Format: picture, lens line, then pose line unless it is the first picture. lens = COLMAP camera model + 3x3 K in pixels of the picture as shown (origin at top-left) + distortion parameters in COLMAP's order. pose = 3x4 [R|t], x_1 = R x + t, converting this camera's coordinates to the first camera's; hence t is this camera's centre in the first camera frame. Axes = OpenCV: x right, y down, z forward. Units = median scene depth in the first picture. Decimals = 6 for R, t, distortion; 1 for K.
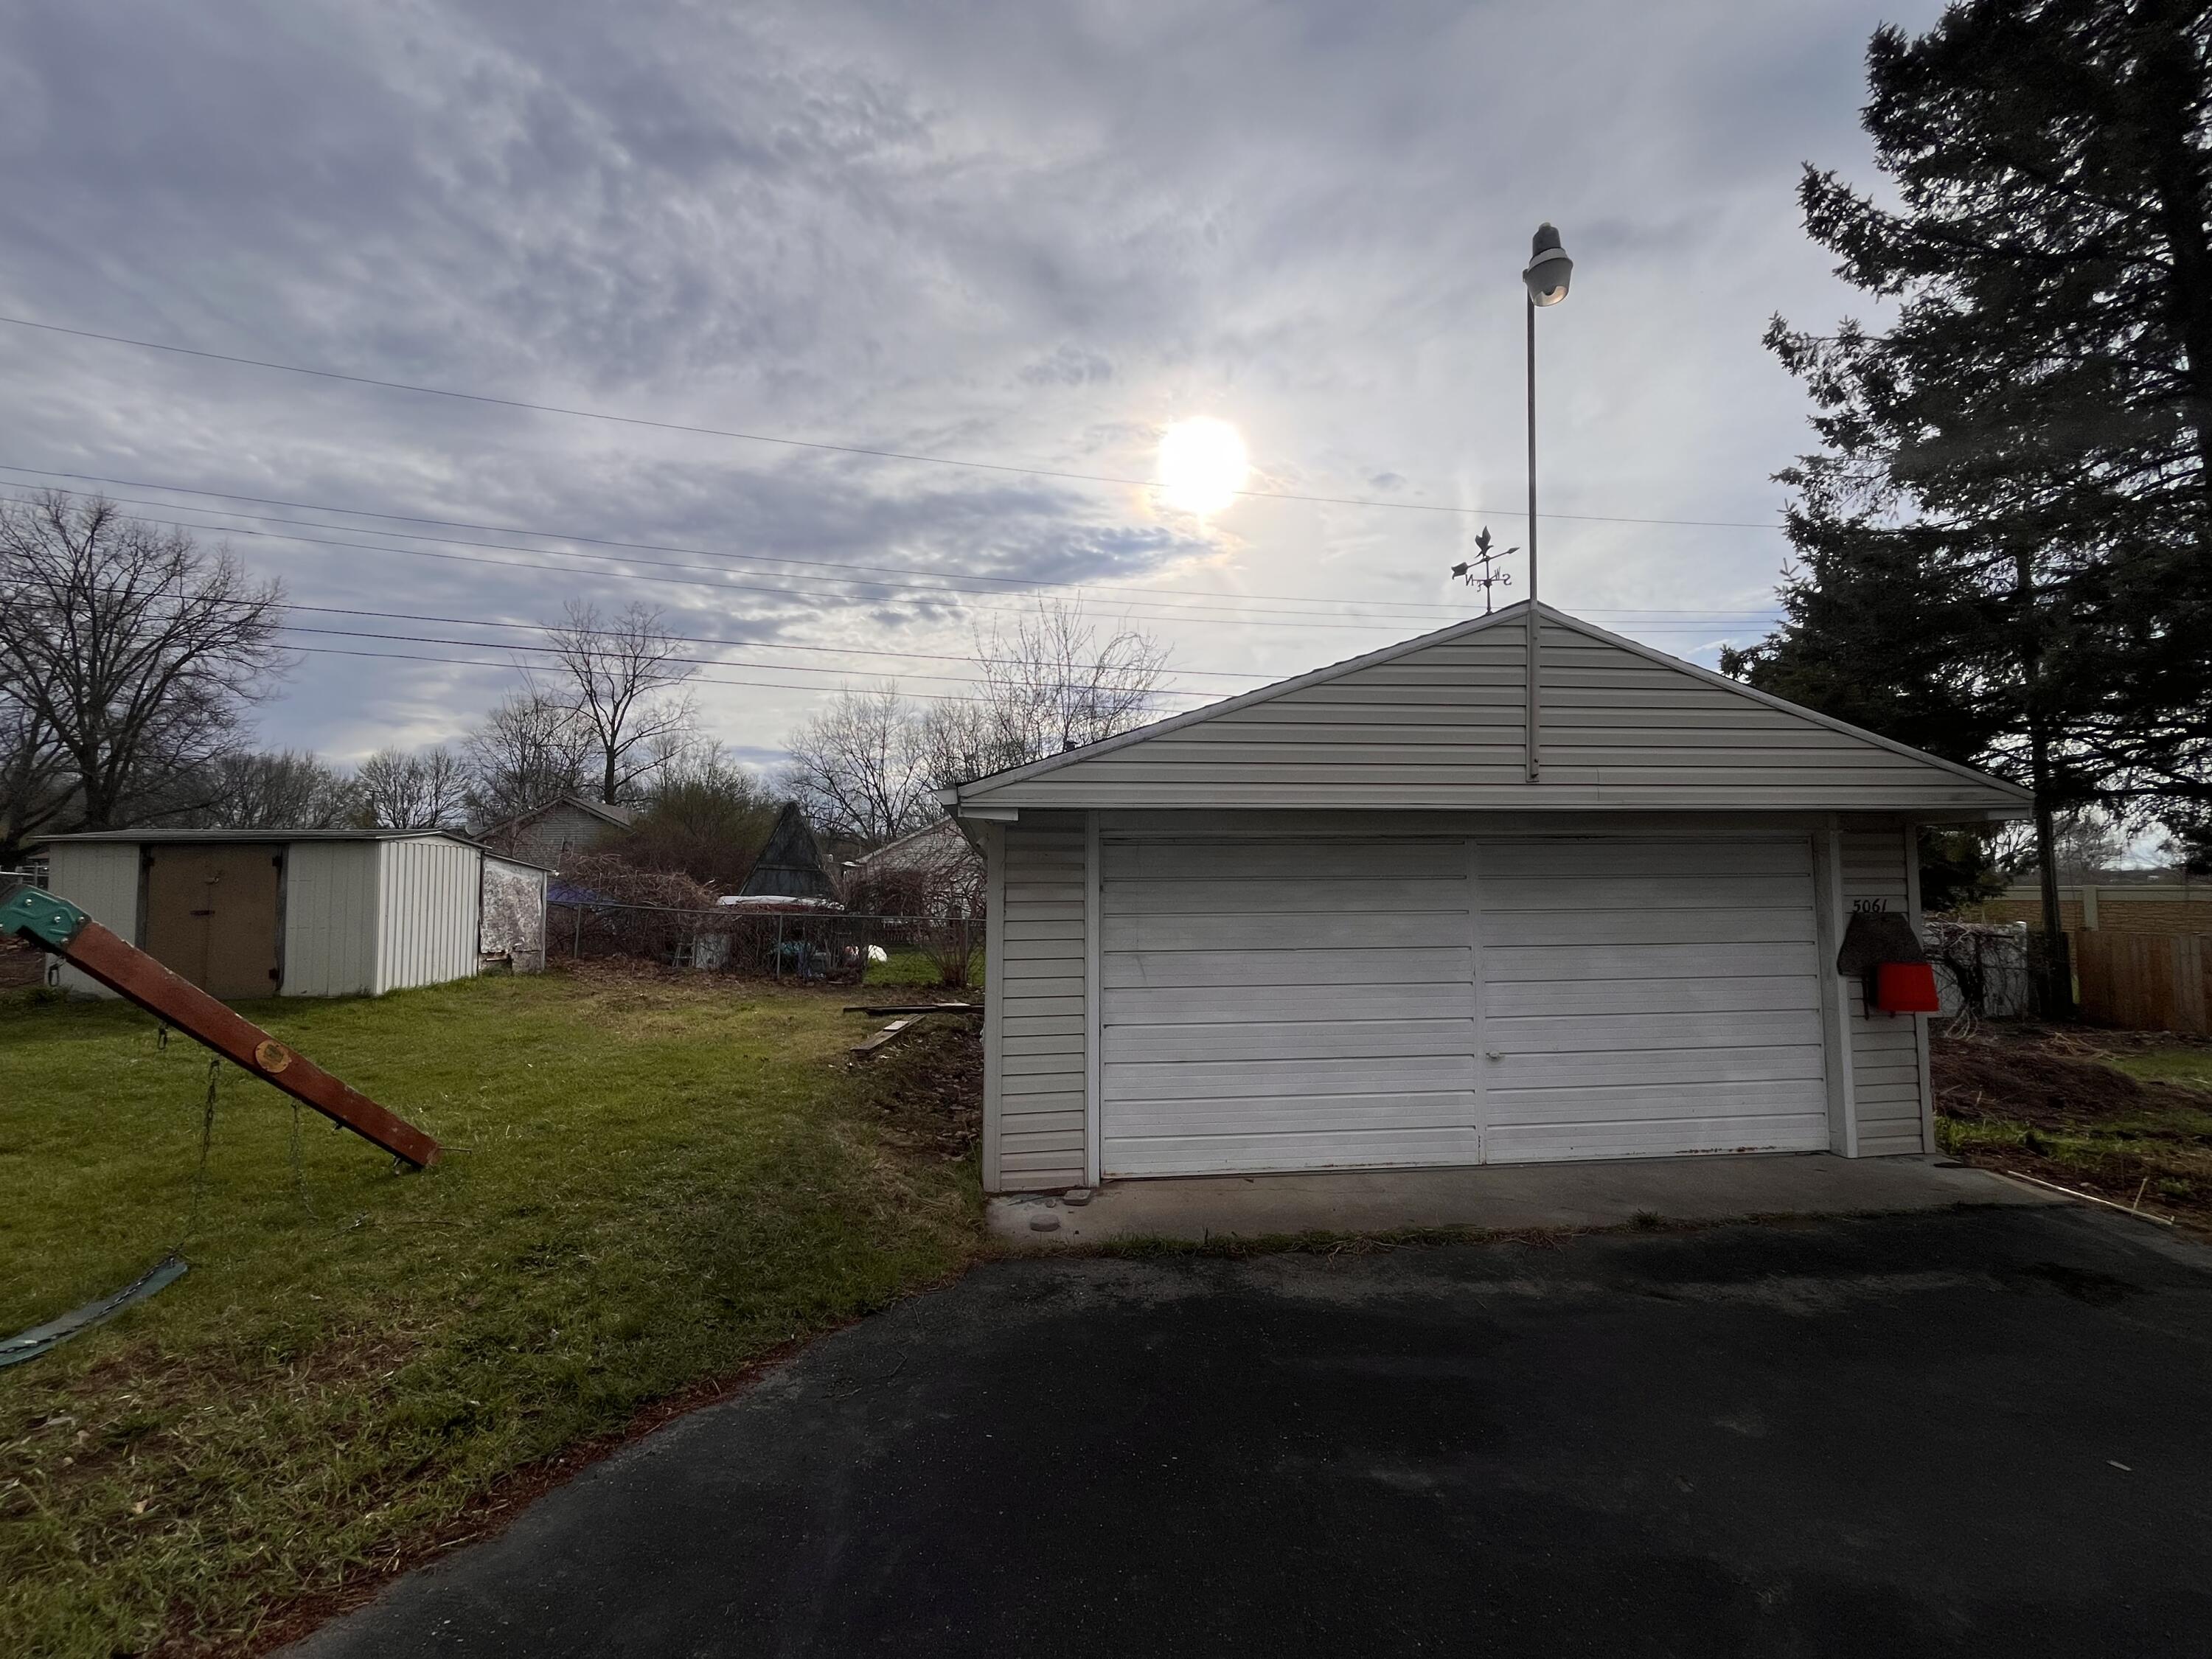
lens RADIAL K [[898.7, 0, 1106.0], [0, 898.7, 829.5], [0, 0, 1]] dist [-0.000688, -0.000214]
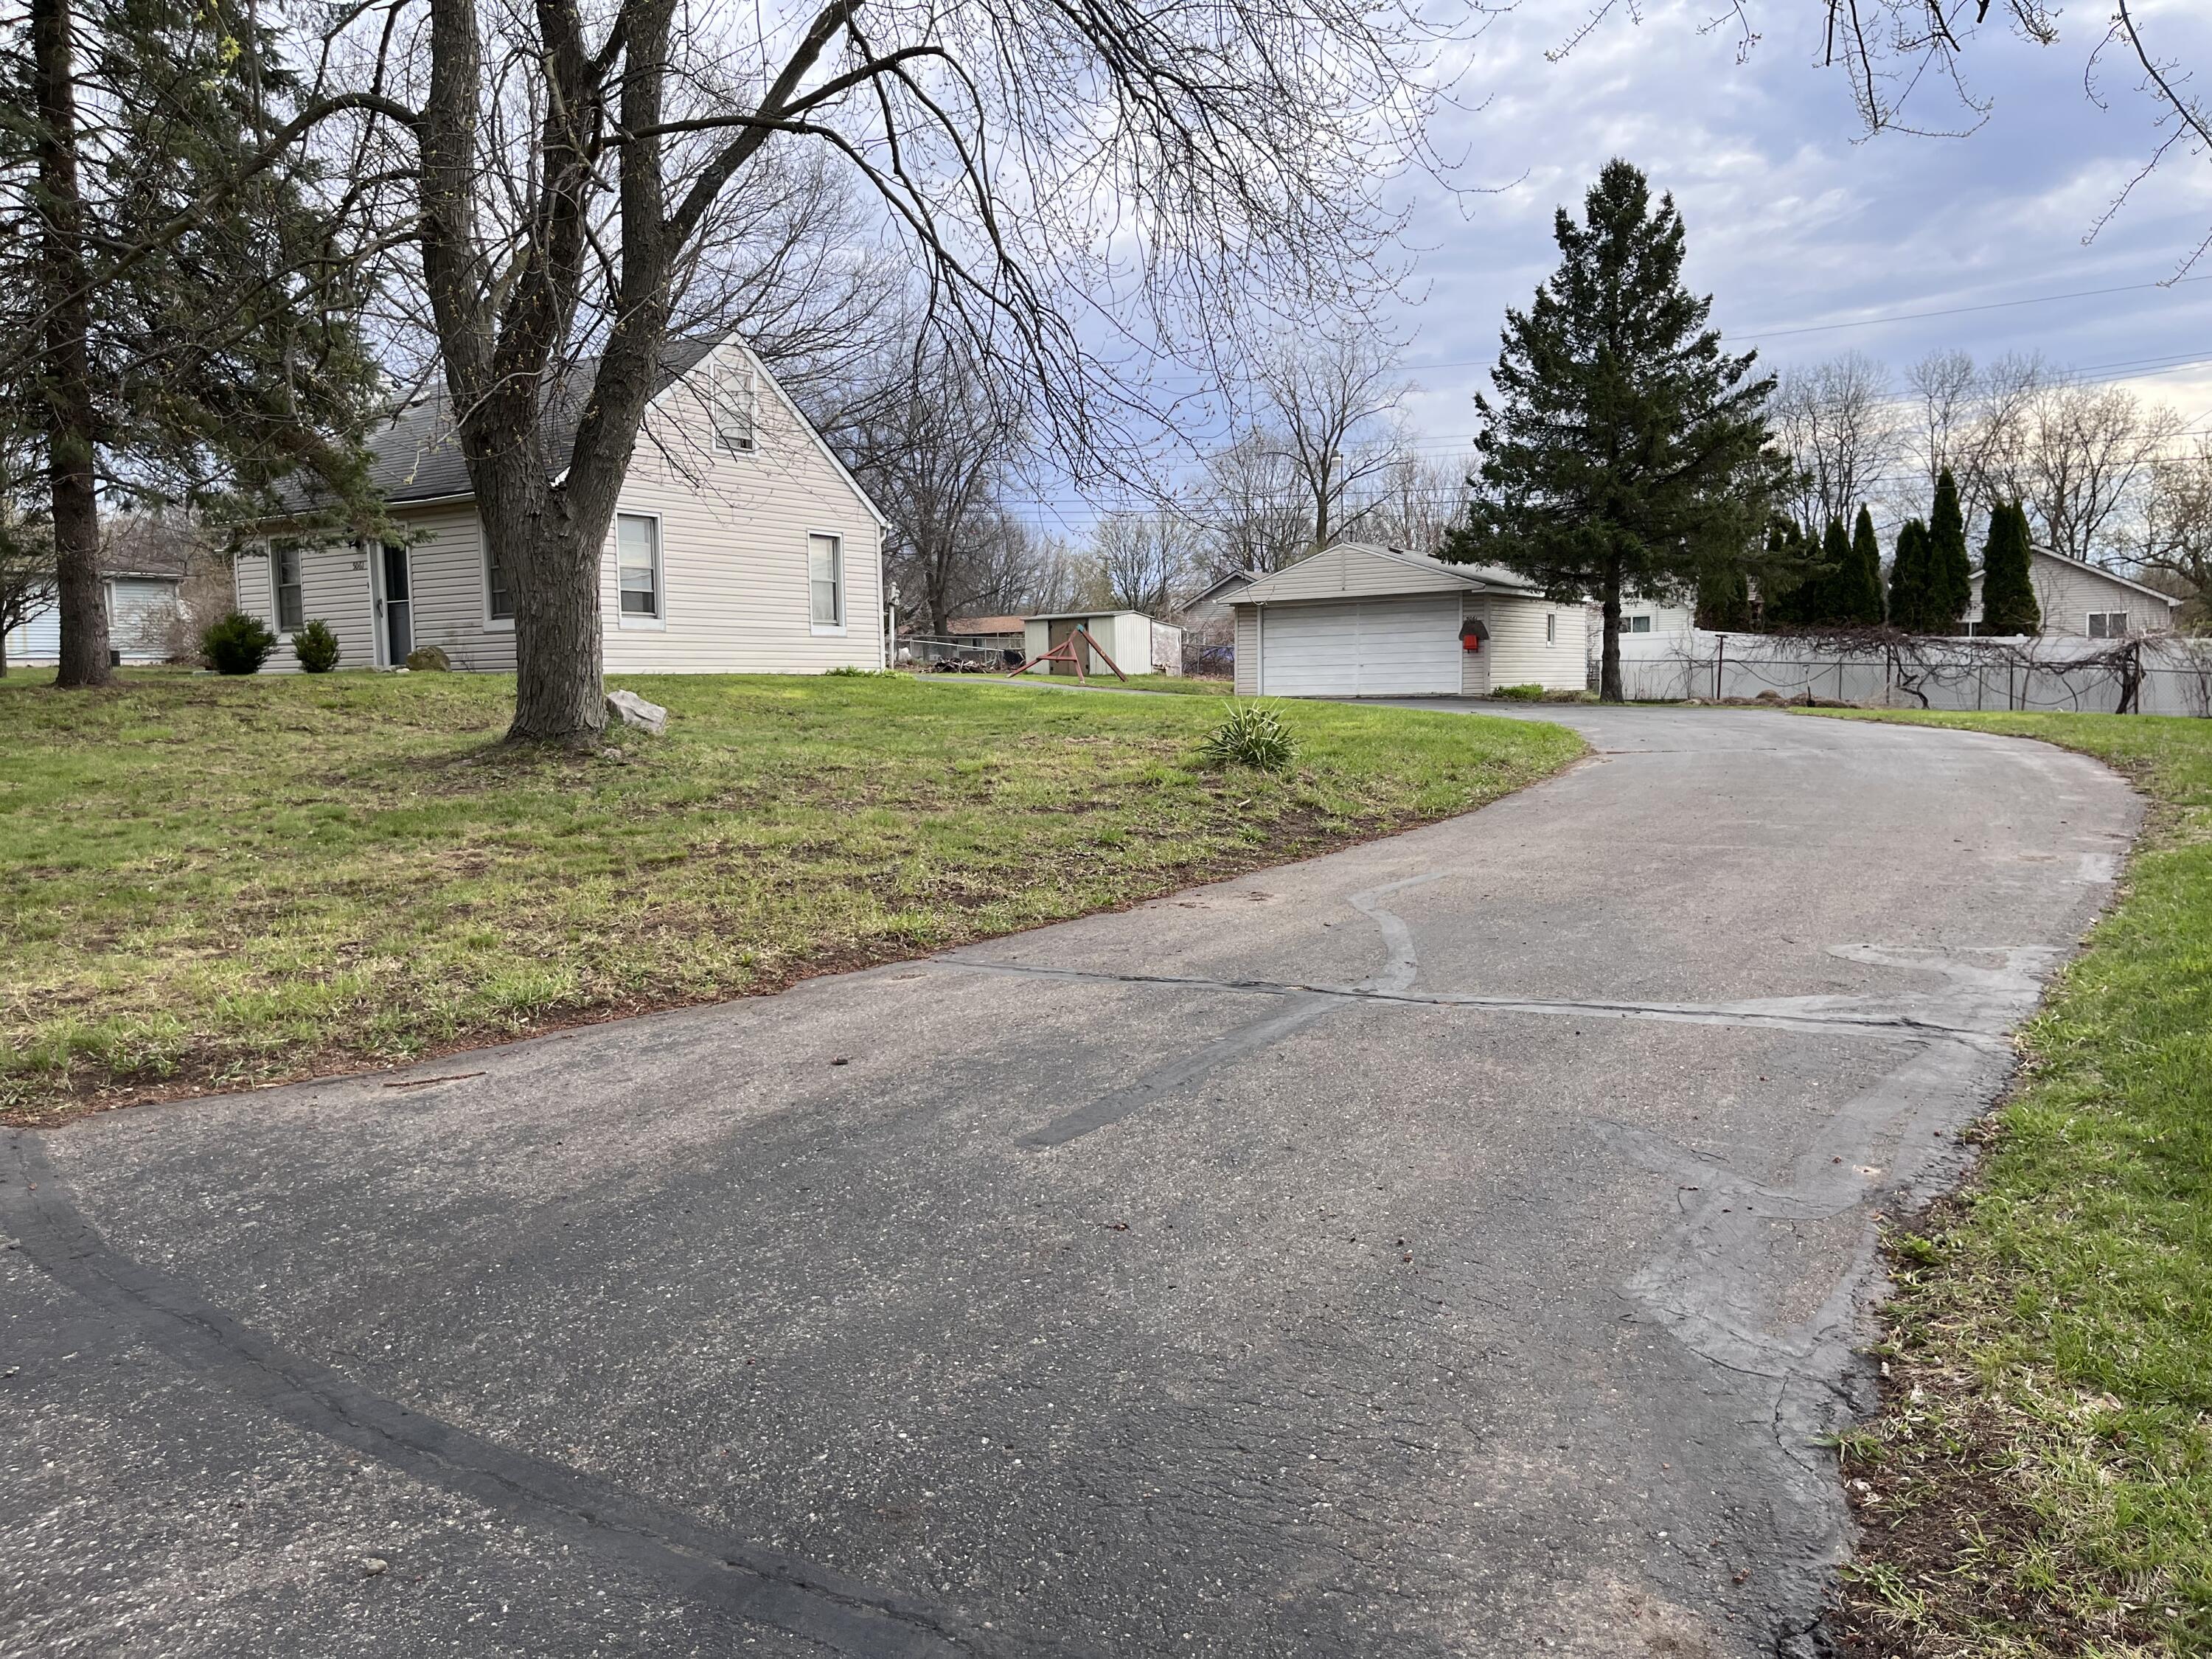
lens RADIAL K [[1693.8, 0, 1106.0], [0, 1693.8, 829.5], [0, 0, 1]] dist [-0.001471, -0.000102]
pose [[0.772356, 0.037394, -0.634089, 3.360277], [0.062995, 0.988835, 0.135046, -0.059581], [0.632059, -0.144248, 0.761377, -4.115283]]
